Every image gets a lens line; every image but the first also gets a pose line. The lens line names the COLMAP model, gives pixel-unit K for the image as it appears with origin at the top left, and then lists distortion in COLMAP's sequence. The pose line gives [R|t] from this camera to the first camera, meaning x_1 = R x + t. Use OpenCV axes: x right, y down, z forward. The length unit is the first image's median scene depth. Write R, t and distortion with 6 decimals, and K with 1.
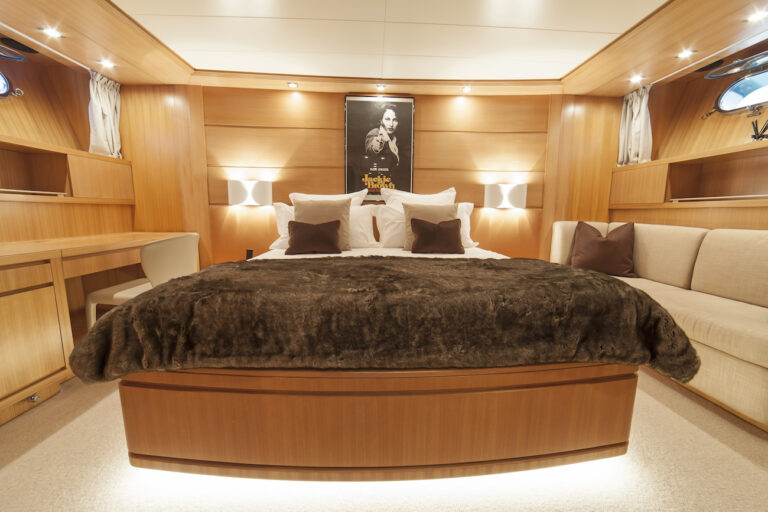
lens RADIAL K [[305.6, 0, 389.8], [0, 305.6, 257.3], [0, 0, 1]] dist [-0.050317, 0.018692]
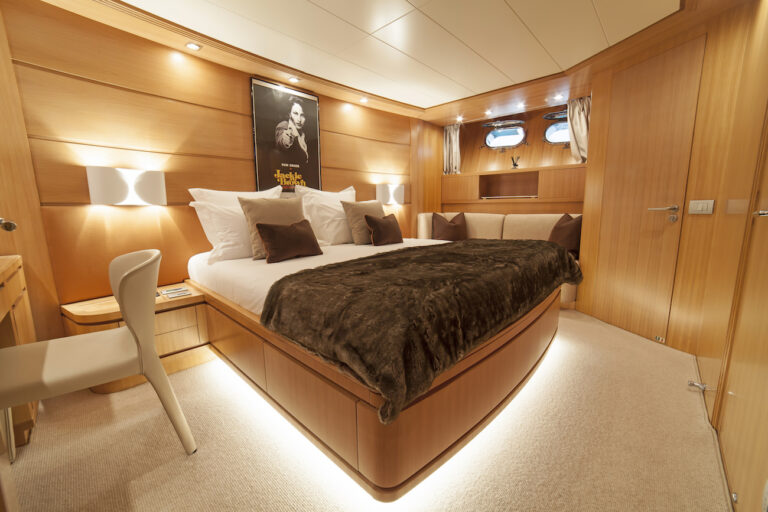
lens RADIAL K [[305.6, 0, 389.8], [0, 305.6, 257.3], [0, 0, 1]] dist [-0.050317, 0.018692]
pose [[0.716520, -0.130693, 0.685214, -0.506720], [0.118217, 0.990834, 0.065366, -0.030762], [-0.687476, 0.034168, 0.725403, 0.116449]]
